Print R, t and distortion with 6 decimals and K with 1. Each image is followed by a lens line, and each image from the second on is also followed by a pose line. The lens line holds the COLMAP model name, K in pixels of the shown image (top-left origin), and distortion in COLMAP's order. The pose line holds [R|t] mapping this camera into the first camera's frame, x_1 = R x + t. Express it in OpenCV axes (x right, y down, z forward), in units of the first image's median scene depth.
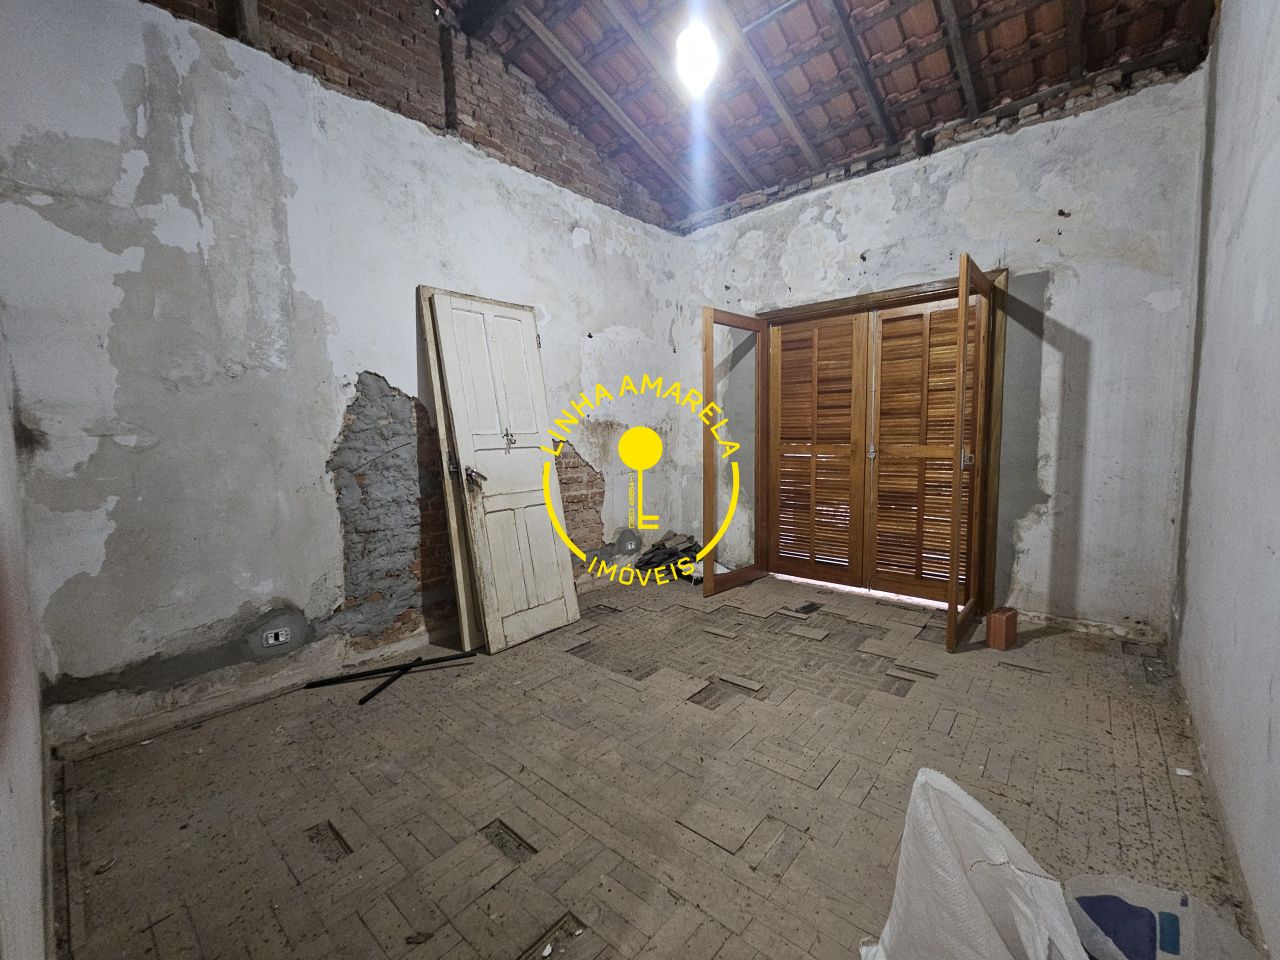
lens RADIAL K [[523.1, 0, 643.1], [0, 523.1, 476.5], [0, 0, 1]] dist [-0.000398, 0.000743]
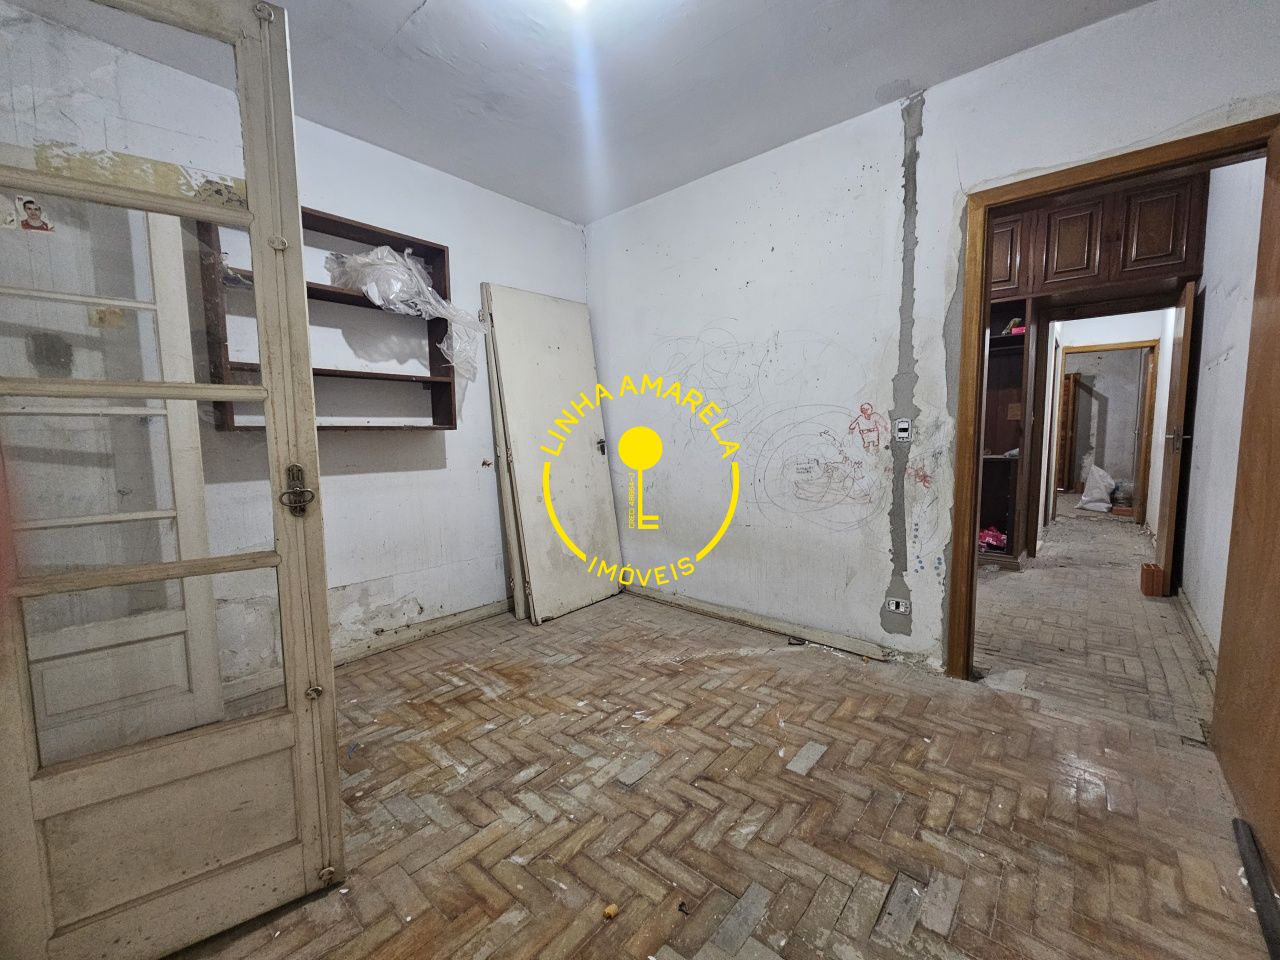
lens RADIAL K [[522.5, 0, 641.1], [0, 522.5, 483.1], [0, 0, 1]] dist [0.000124, 0.000155]
pose [[0.999972, -0.000786, -0.007416, -1.902412], [0.000889, 0.999904, 0.013831, 0.205033], [0.007404, -0.013837, 0.999877, -2.140710]]
